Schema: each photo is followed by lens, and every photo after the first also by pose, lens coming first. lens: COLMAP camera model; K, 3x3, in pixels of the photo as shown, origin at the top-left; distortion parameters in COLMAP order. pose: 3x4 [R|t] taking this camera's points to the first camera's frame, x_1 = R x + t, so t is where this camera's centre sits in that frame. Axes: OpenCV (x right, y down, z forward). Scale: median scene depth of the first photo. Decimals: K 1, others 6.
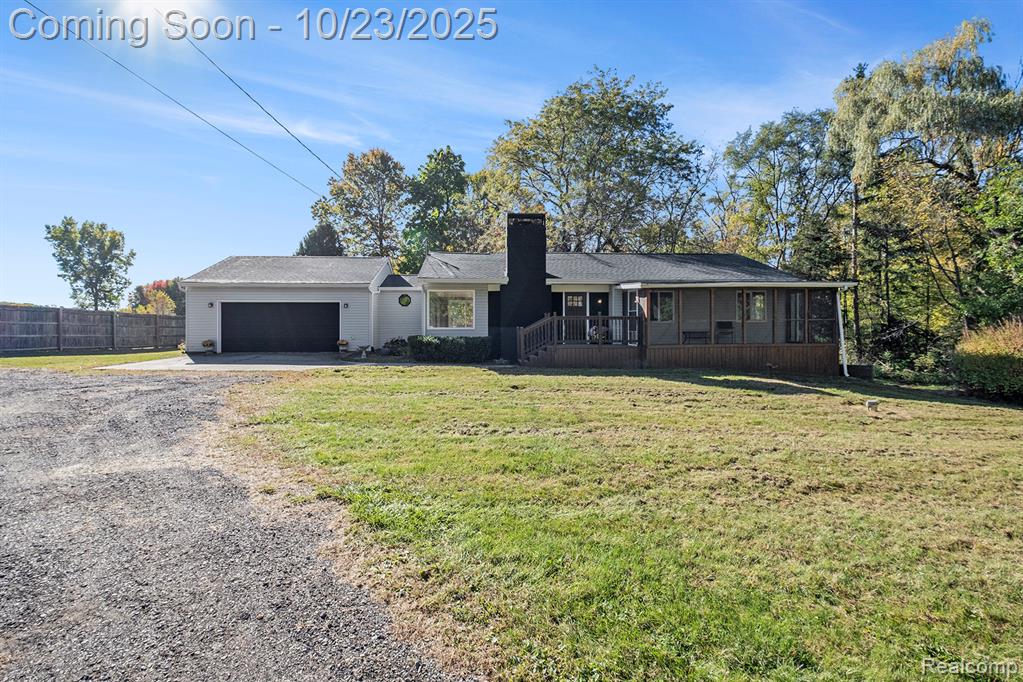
lens RADIAL K [[449.6, 0, 510.9], [0, 449.6, 354.5], [0, 0, 1]] dist [0.001514, -0.000209]
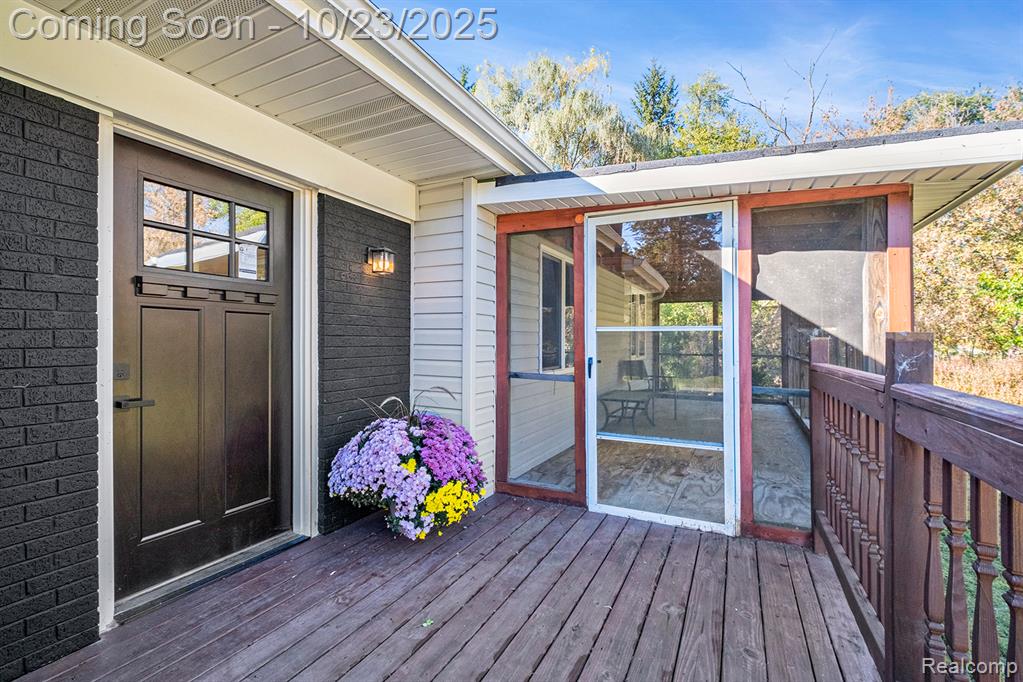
lens RADIAL K [[445.5, 0, 514.0], [0, 445.5, 338.3], [0, 0, 1]] dist [-0.000272, -0.000507]
pose [[0.515213, 0.005679, 0.857043, 0.076710], [0.059917, 0.997293, -0.042627, -0.077121], [-0.854965, 0.073313, 0.513478, 0.834674]]
